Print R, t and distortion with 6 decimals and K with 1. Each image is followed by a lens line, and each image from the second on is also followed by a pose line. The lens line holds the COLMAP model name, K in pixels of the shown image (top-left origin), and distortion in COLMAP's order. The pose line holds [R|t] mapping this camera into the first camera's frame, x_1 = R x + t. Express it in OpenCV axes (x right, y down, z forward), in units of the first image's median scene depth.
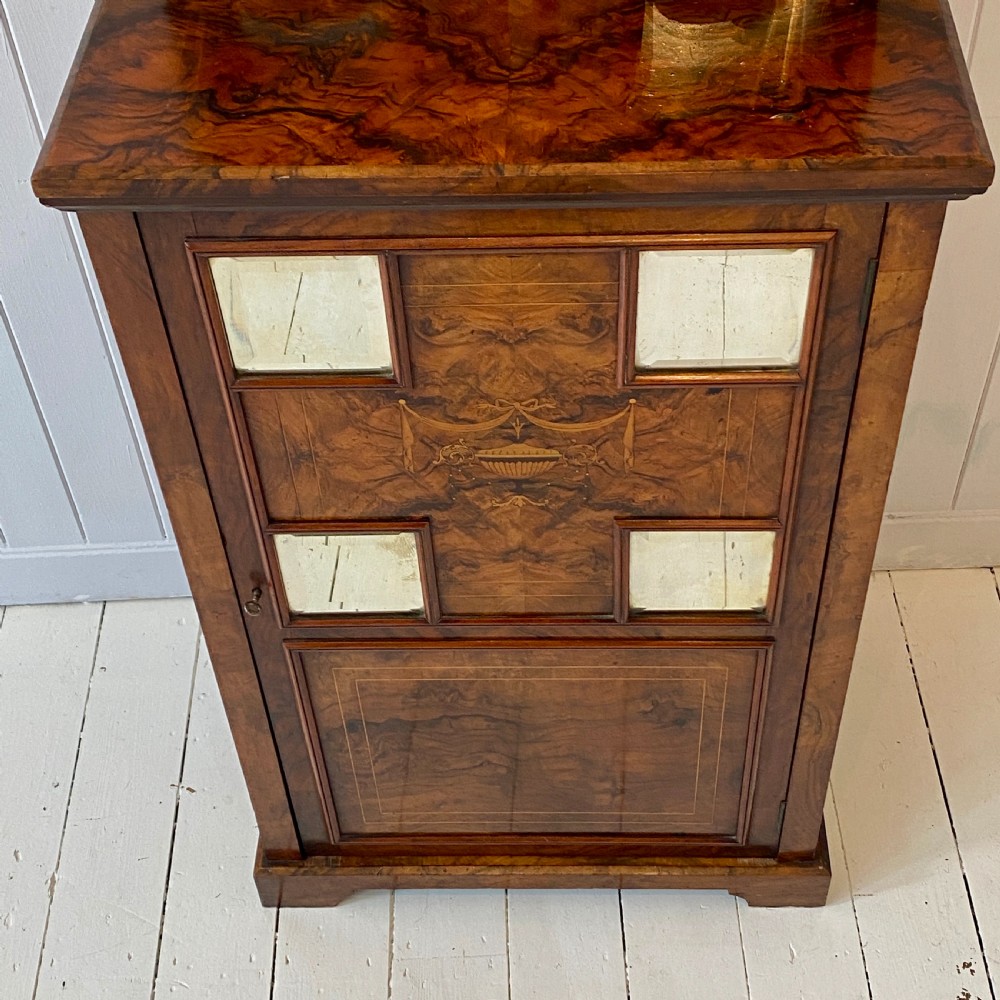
lens RADIAL K [[1605.9, 0, 503.5], [0, 1605.9, 496.8], [0, 0, 1]] dist [0.117598, 0.000000]
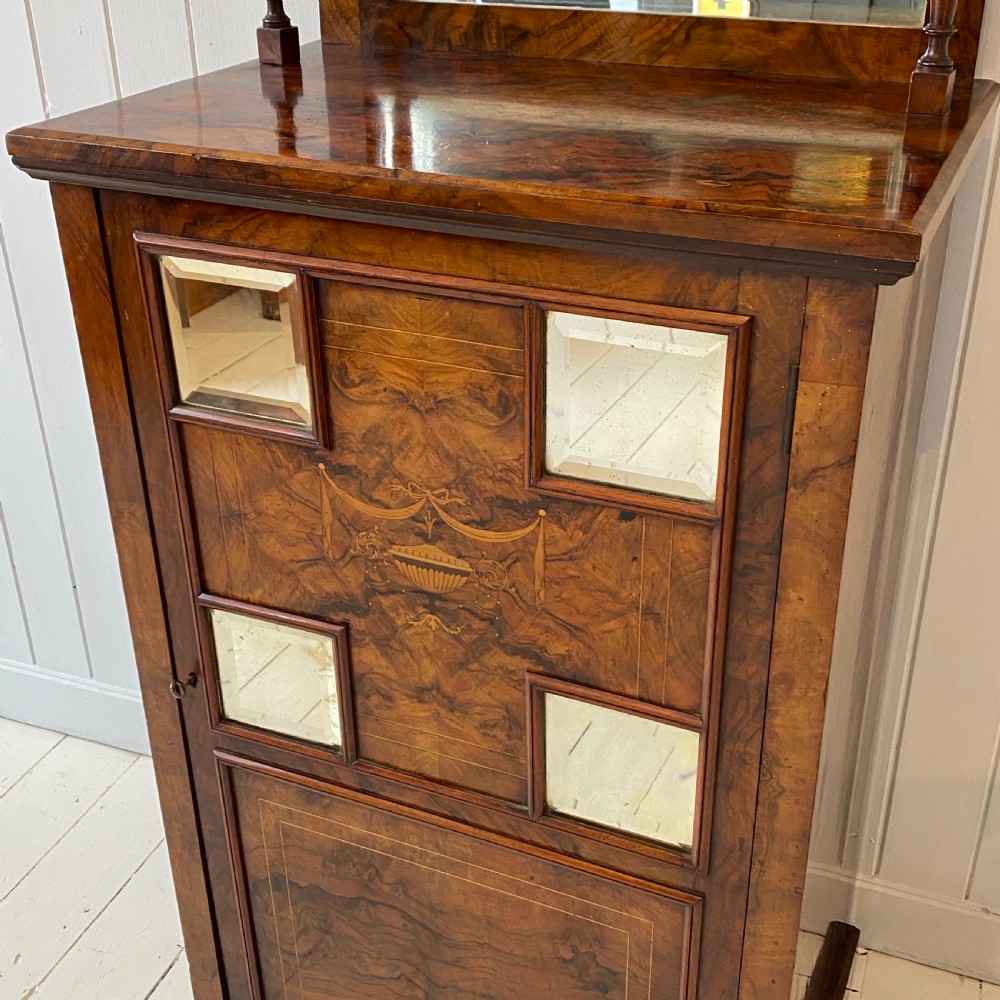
lens RADIAL K [[1278.6, 0, 510.7], [0, 1278.6, 488.4], [0, 0, 1]] dist [0.097008, 0.000000]
pose [[0.926345, 0.203682, -0.316857, 0.269825], [-0.298834, 0.909487, -0.289017, 0.132186], [0.229310, 0.362418, 0.903366, 0.315762]]
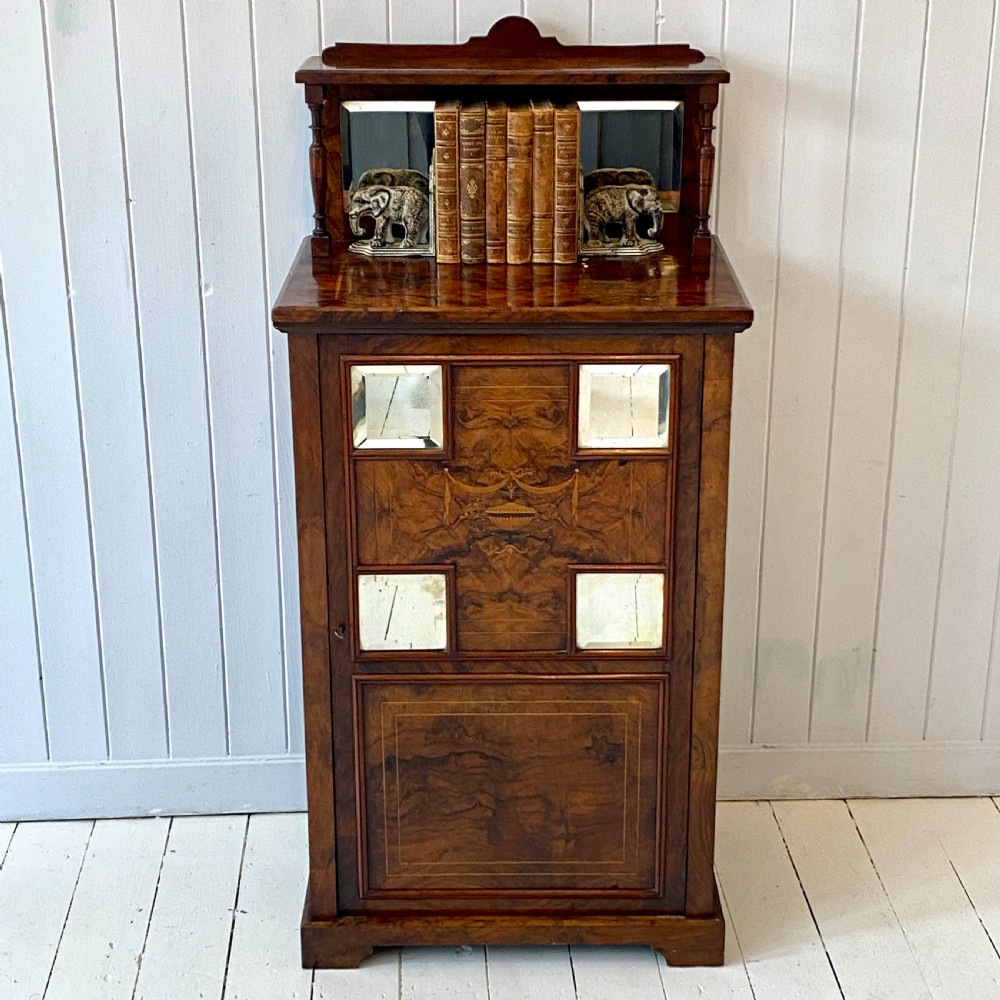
lens RADIAL K [[1855.7, 0, 498.9], [0, 1855.7, 501.3], [0, 0, 1]] dist [0.146769, 0.000000]
pose [[0.998950, 0.024574, 0.038657, -0.077849], [-0.003988, 0.887366, -0.461049, 0.849837], [-0.045633, 0.460411, 0.886532, -0.736678]]
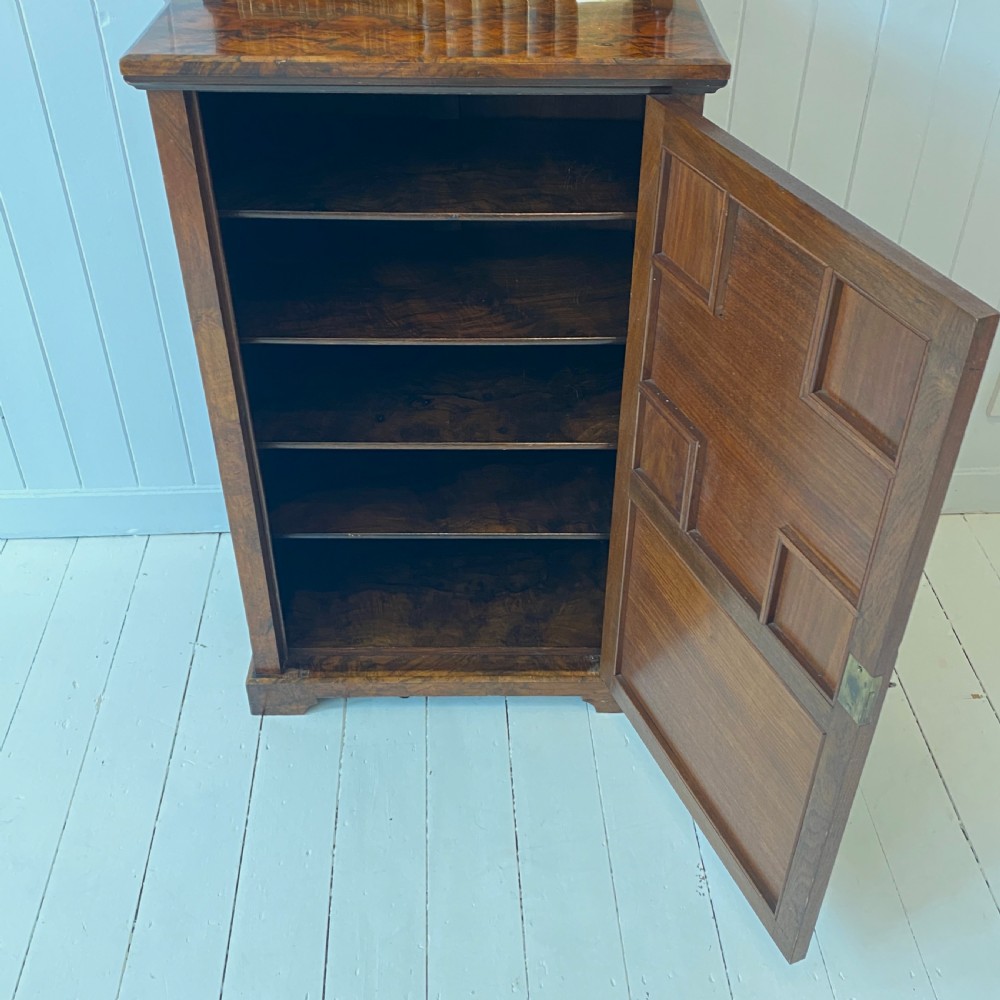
lens RADIAL K [[1132.4, 0, 504.8], [0, 1132.4, 482.6], [0, 0, 1]] dist [0.066995, 0.000000]
pose [[0.998542, 0.014978, 0.051861, 0.021881], [-0.005181, 0.982889, -0.184126, 0.323905], [-0.053731, 0.183589, 0.981533, -0.016645]]
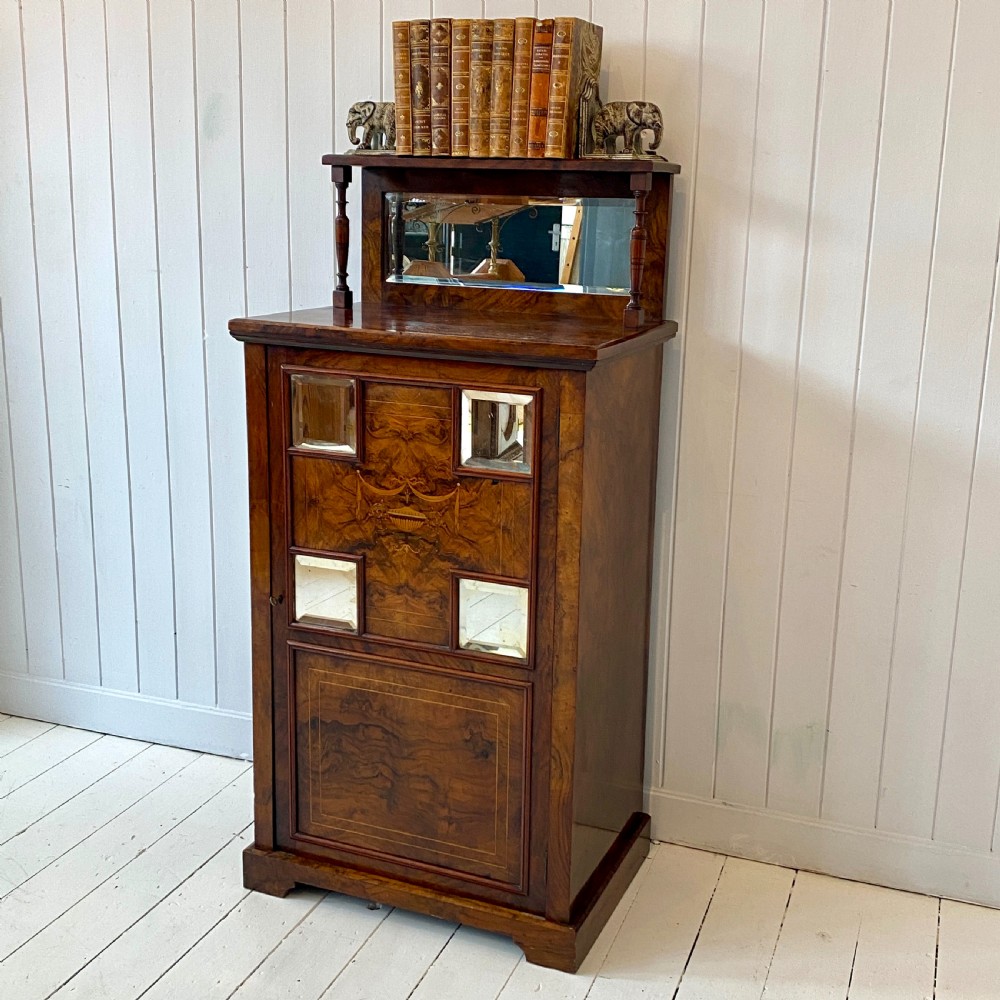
lens RADIAL K [[1278.6, 0, 506.7], [0, 1278.6, 494.2], [0, 0, 1]] dist [0.097008, 0.000000]
pose [[0.929524, 0.144354, -0.339333, 0.639312], [-0.311857, 0.798809, -0.514441, 0.709428], [0.196801, 0.584008, 0.787530, -0.234592]]
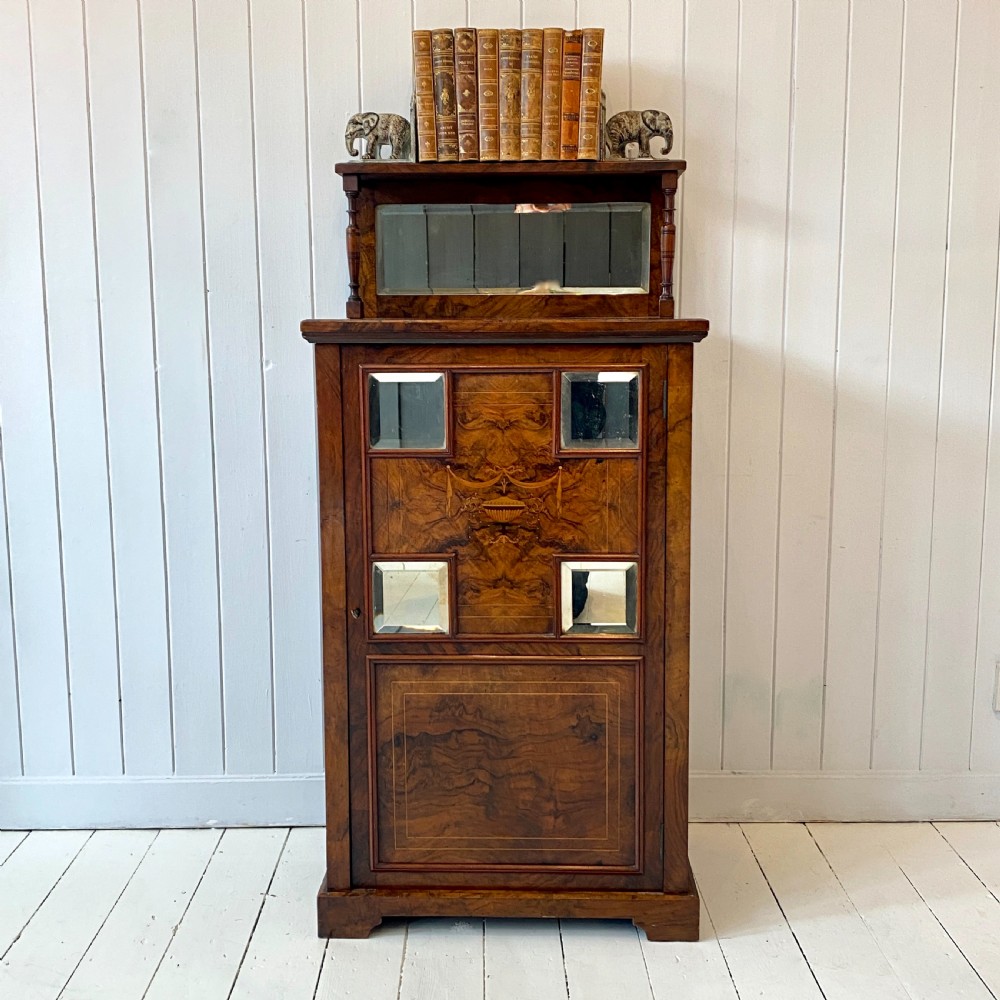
lens RADIAL K [[1278.6, 0, 502.9], [0, 1278.6, 498.5], [0, 0, 1]] dist [0.097008, 0.000000]
pose [[0.999380, 0.034846, -0.005098, 0.015250], [-0.030037, 0.767842, -0.639935, 0.951499], [-0.018385, 0.639691, 0.768412, -0.216395]]
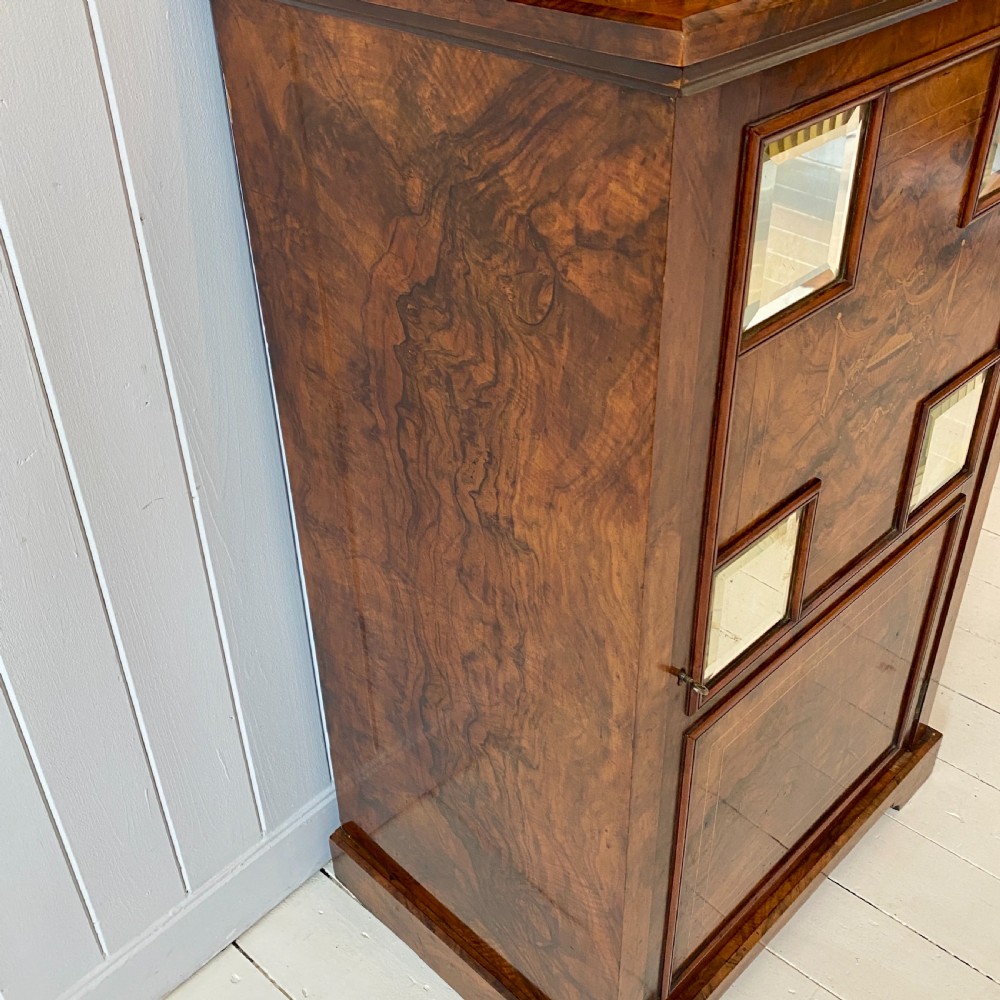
lens RADIAL K [[1132.4, 0, 498.0], [0, 1132.4, 498.7], [0, 0, 1]] dist [0.066995, 0.000000]
pose [[0.692691, -0.397381, 0.601887, -0.576173], [0.536949, 0.841296, -0.062511, -0.033693], [-0.481524, 0.366483, 0.796131, 0.585002]]
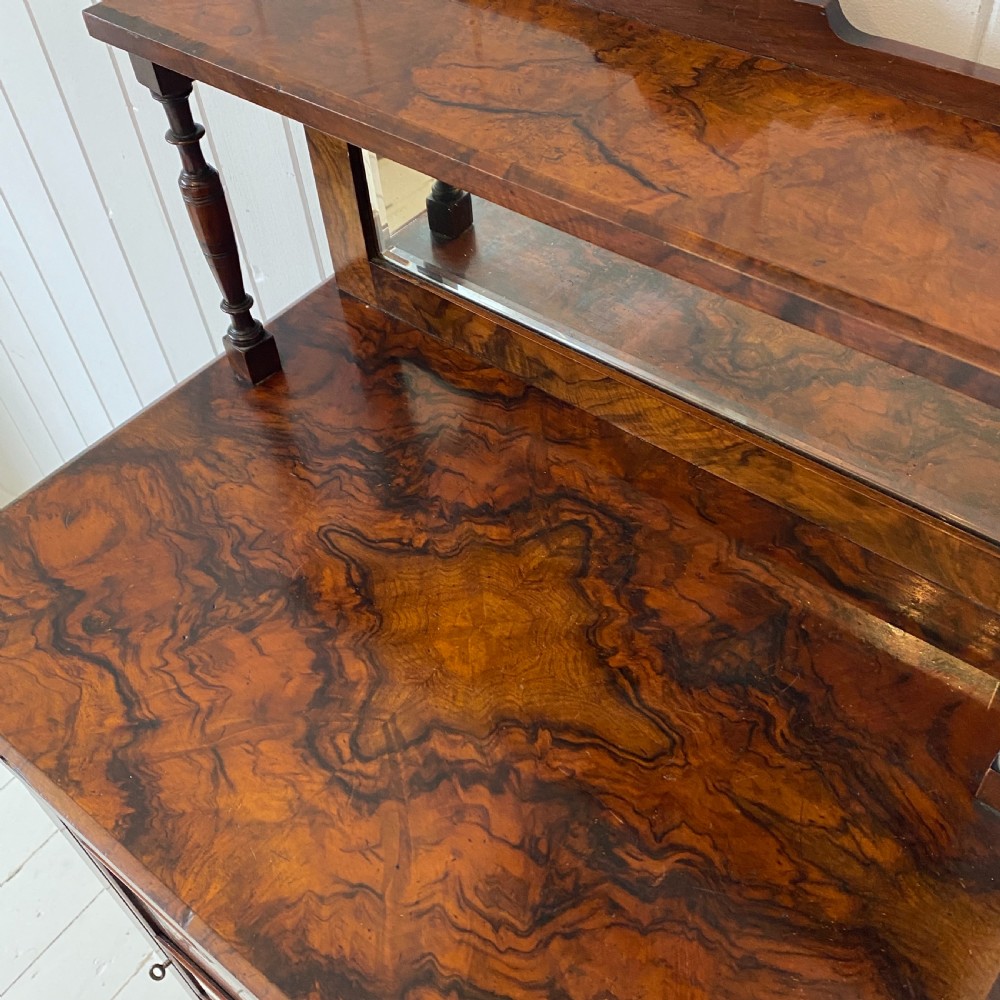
lens RADIAL K [[1132.4, 0, 505.4], [0, 1132.4, 494.4], [0, 0, 1]] dist [0.066995, 0.000000]
pose [[0.794418, 0.444126, -0.414309, 0.193212], [-0.431824, 0.892694, 0.128937, -0.400641], [0.427115, 0.076478, 0.900957, 0.458157]]
